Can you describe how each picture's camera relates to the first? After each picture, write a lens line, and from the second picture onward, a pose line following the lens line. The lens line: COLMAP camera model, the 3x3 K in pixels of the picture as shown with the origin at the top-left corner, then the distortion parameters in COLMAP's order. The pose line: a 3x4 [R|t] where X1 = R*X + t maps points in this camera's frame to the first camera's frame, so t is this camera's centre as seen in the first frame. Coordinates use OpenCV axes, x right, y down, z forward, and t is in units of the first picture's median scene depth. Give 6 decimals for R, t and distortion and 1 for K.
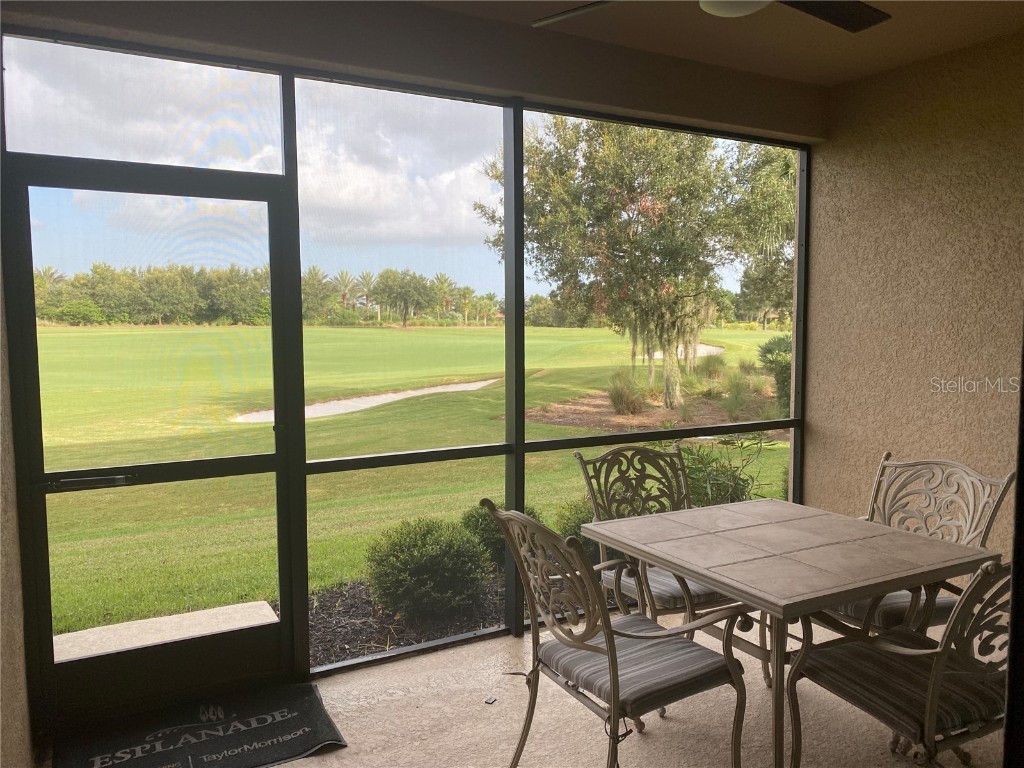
lens RADIAL K [[790.7, 0, 512.0], [0, 790.7, 384.0], [0, 0, 1]] dist [0.004305, 0.008122]
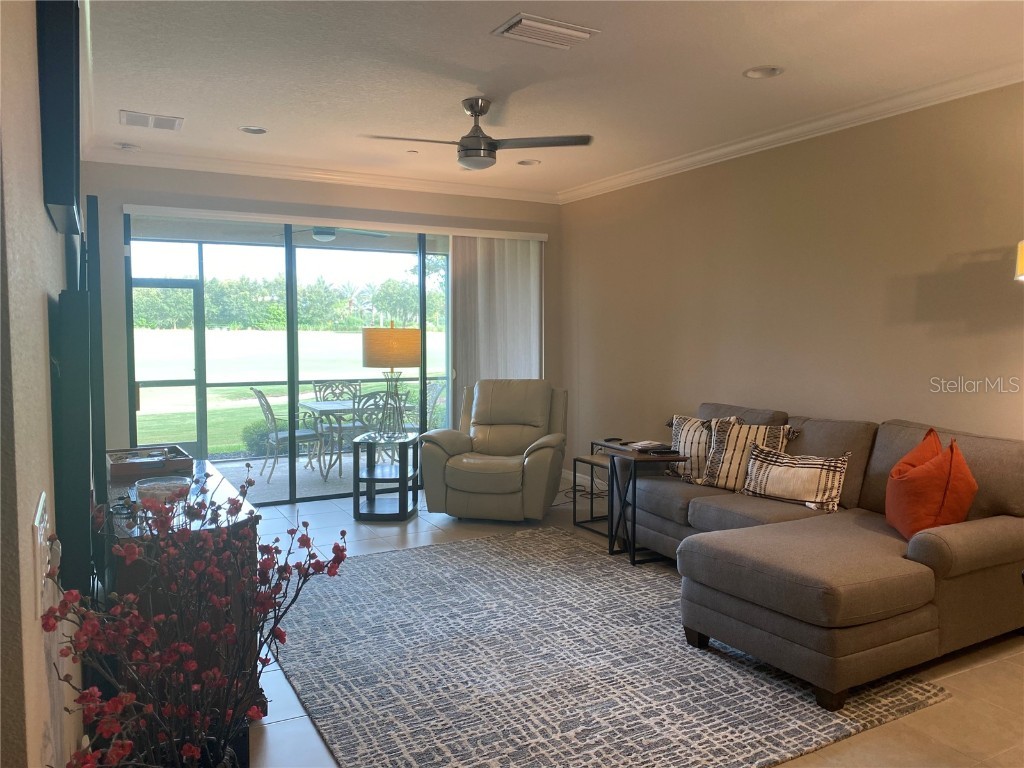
lens RADIAL K [[782.0, 0, 512.0], [0, 782.0, 384.0], [0, 0, 1]] dist [0.004923, -0.001595]
pose [[0.999890, 0.007088, -0.013039, 0.026375], [-0.007178, 0.999951, -0.006864, 0.003607], [0.012989, 0.006957, 0.999891, -0.053748]]
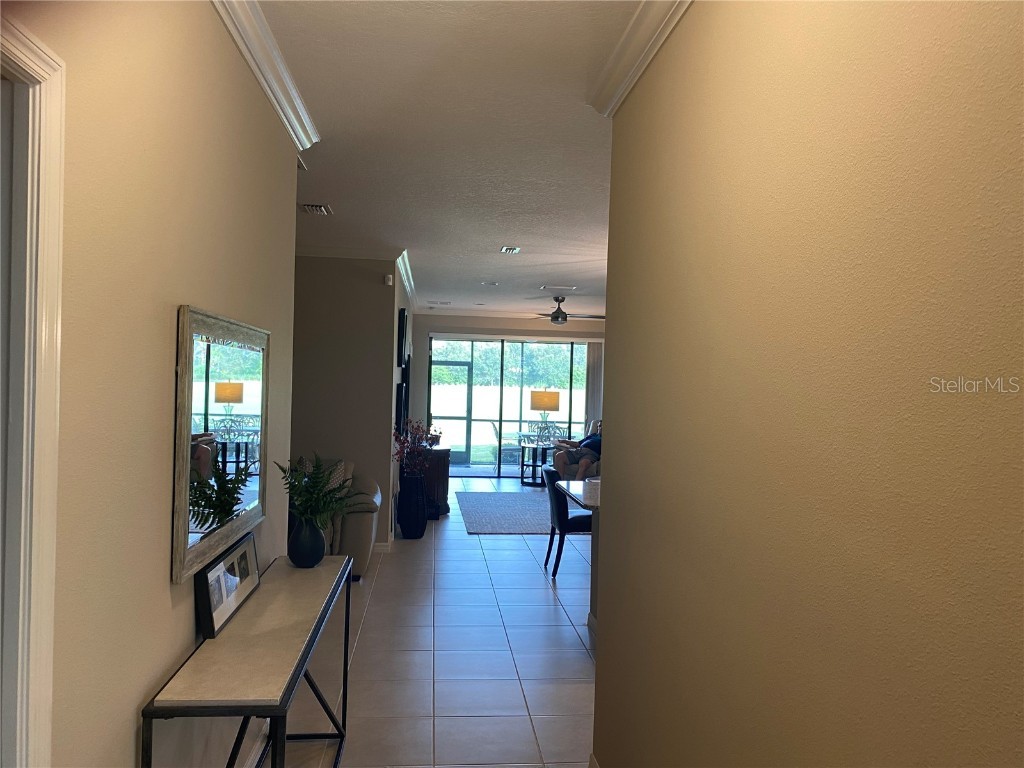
lens RADIAL K [[772.6, 0, 512.0], [0, 772.6, 384.0], [0, 0, 1]] dist [0.042513, -0.002769]
pose [[0.920902, 0.027919, -0.388793, 0.057646], [-0.060252, 0.995639, -0.071217, 0.006632], [0.385109, 0.089009, 0.918569, -0.104982]]
